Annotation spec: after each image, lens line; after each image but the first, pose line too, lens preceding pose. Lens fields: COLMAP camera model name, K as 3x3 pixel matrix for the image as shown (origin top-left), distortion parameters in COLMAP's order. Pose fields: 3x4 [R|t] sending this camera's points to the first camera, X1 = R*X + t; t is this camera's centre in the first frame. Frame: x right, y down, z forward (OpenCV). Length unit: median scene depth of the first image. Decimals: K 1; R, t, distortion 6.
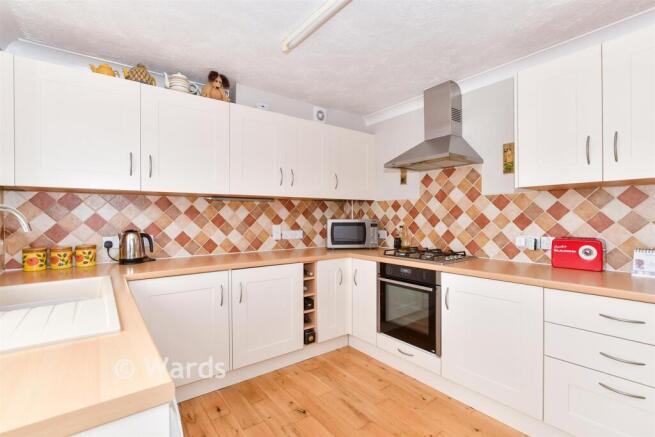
lens RADIAL K [[302.7, 0, 327.3], [0, 302.7, 219.0], [0, 0, 1]] dist [-0.004830, 0.000559]
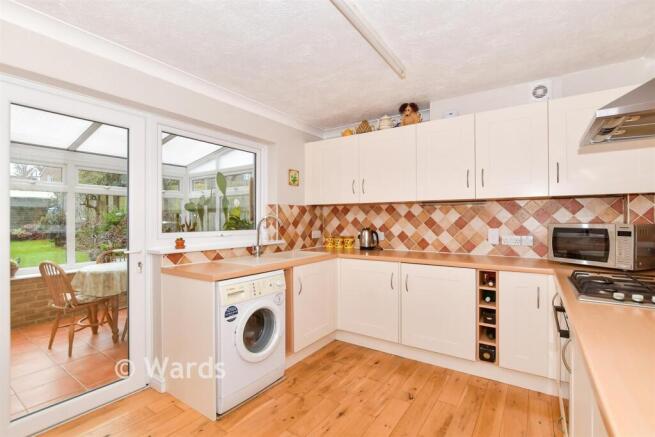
lens RADIAL K [[302.7, 0, 330.4], [0, 302.7, 218.7], [0, 0, 1]] dist [-0.004830, 0.000559]
pose [[0.335292, 0.001455, -0.942113, 0.624684], [-0.004601, 0.999989, -0.000093, -0.008846], [0.942103, 0.004366, 0.335295, 0.258351]]
